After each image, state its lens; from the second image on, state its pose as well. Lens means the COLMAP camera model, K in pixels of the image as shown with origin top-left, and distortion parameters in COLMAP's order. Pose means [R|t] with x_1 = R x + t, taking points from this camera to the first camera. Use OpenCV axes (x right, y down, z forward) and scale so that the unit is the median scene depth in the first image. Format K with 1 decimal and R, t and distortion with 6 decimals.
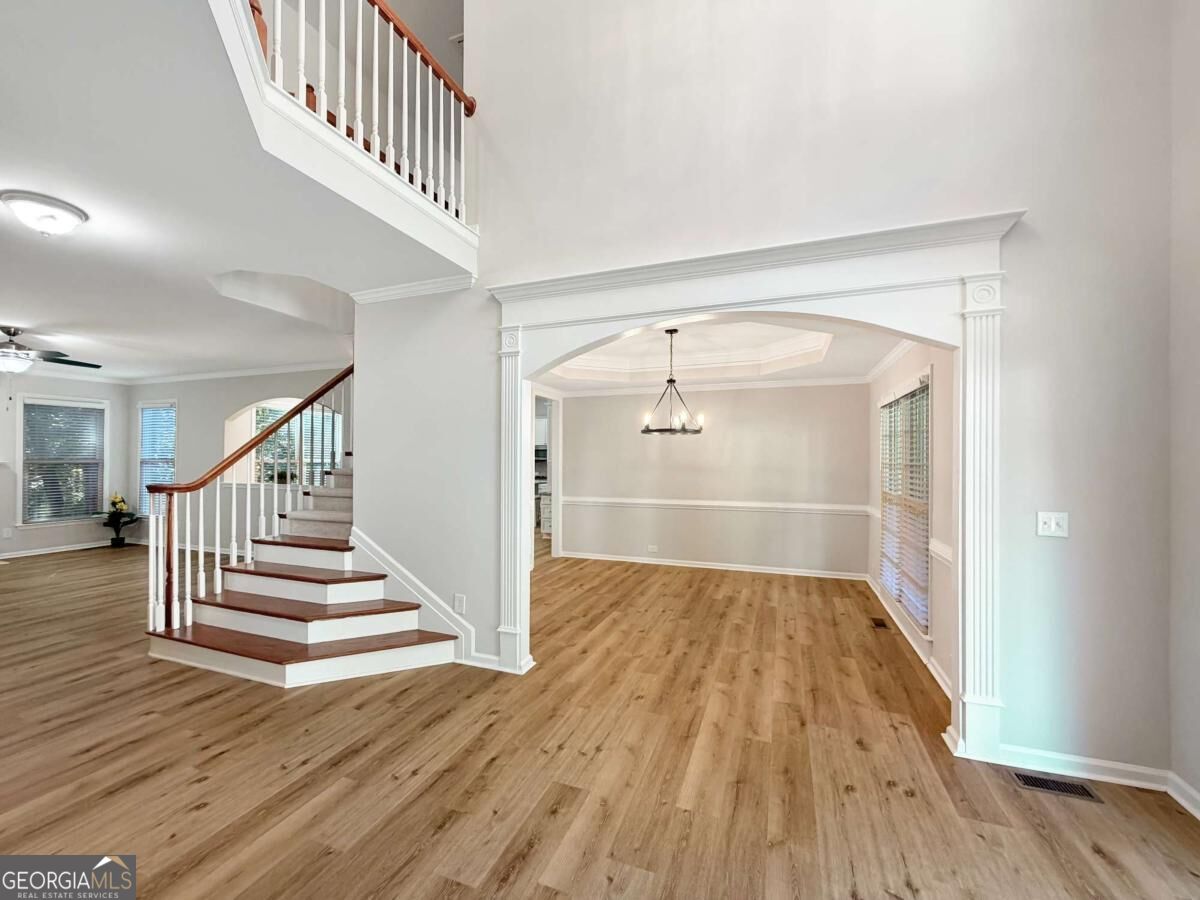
lens RADIAL K [[481.9, 0, 600.0], [0, 481.9, 450.0], [0, 0, 1]] dist [-0.000118, 0.000089]
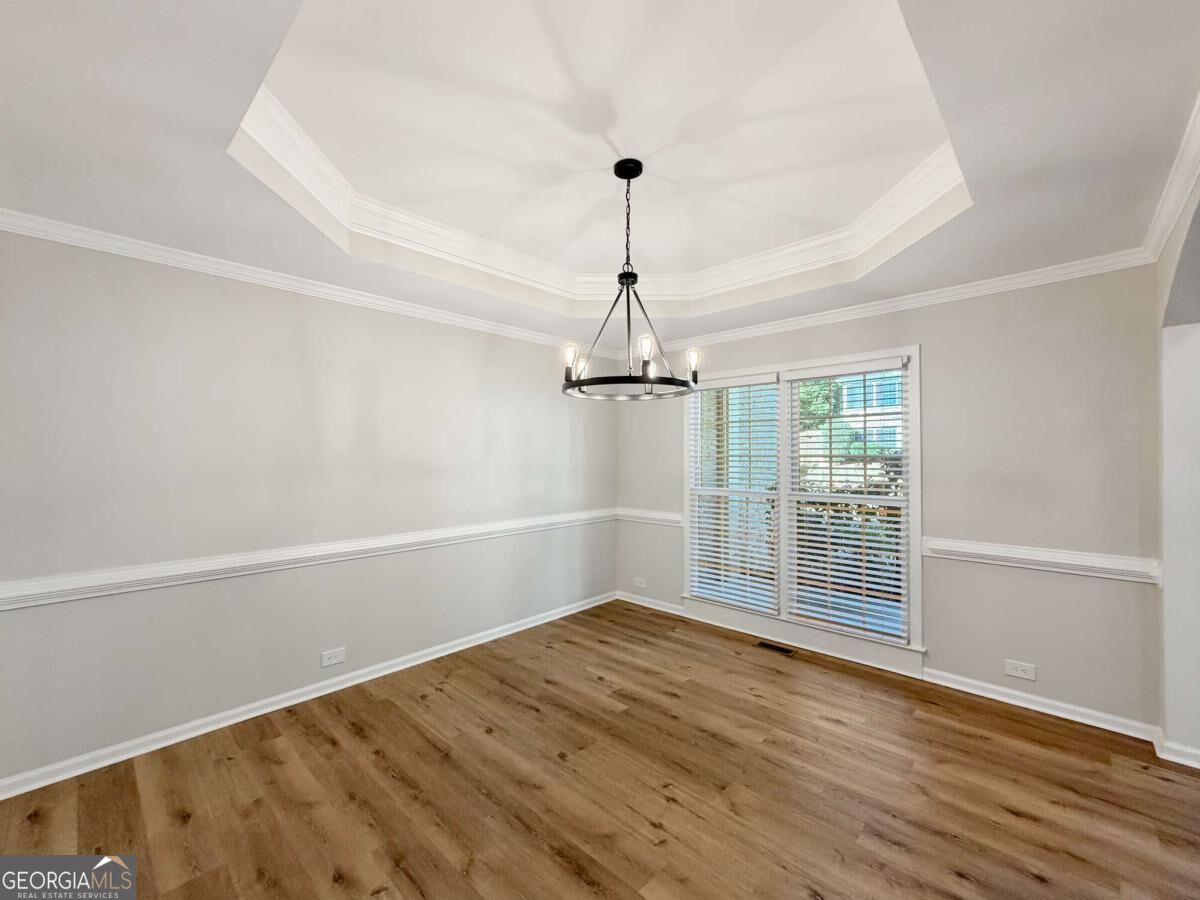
lens RADIAL K [[493.3, 0, 600.0], [0, 493.3, 450.0], [0, 0, 1]] dist [-0.000034, 0.000011]
pose [[0.396987, 0.005904, 0.917805, -0.286485], [-0.015304, 0.999883, 0.000187, 0.019371], [-0.917697, -0.014120, 0.397031, 0.838429]]
